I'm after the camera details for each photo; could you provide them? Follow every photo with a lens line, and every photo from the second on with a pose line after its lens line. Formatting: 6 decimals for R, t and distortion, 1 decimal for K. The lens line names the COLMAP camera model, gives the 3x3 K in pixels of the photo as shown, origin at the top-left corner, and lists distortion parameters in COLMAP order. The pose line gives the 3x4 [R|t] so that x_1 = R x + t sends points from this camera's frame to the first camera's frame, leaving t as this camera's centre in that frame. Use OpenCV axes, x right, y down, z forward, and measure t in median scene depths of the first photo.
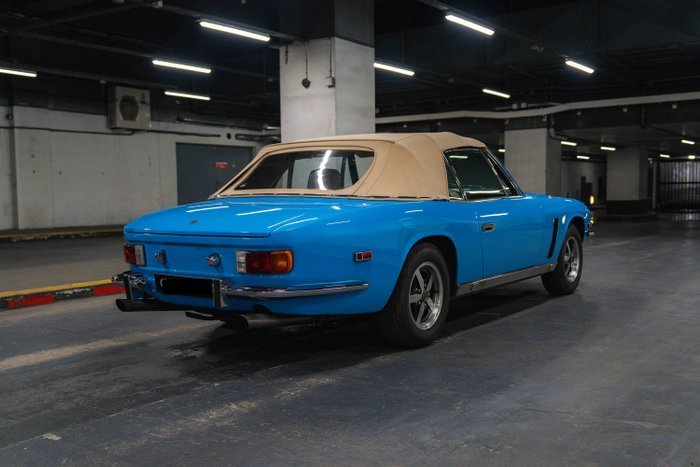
lens RADIAL K [[737.5, 0, 350.0], [0, 737.5, 233.5], [0, 0, 1]] dist [0.006635, 0.007617]
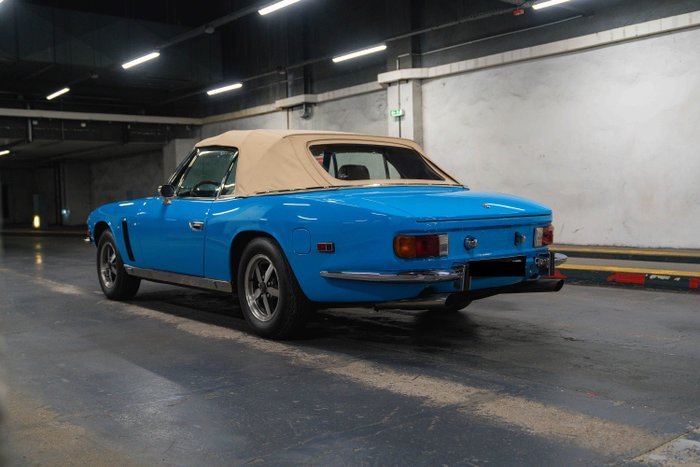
lens RADIAL K [[737.5, 0, 350.0], [0, 737.5, 233.5], [0, 0, 1]] dist [0.006635, 0.007617]
pose [[0.256776, -0.039574, 0.965660, -0.487670], [0.075476, 0.996931, 0.020786, -0.005071], [-0.963519, 0.067547, 0.258975, 0.354079]]
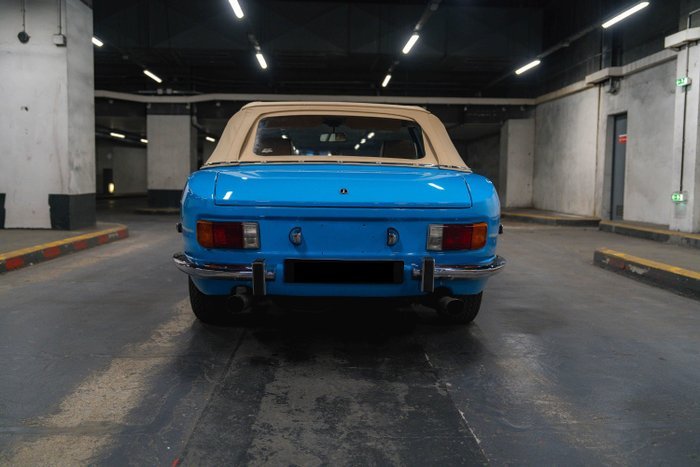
lens RADIAL K [[677.6, 0, 350.0], [0, 677.6, 233.5], [0, 0, 1]] dist [-0.003635, -0.011219]
pose [[0.780658, -0.026202, 0.624409, -0.256641], [0.012664, 0.999579, 0.026113, 0.004352], [-0.624830, -0.012478, 0.780661, 0.163578]]
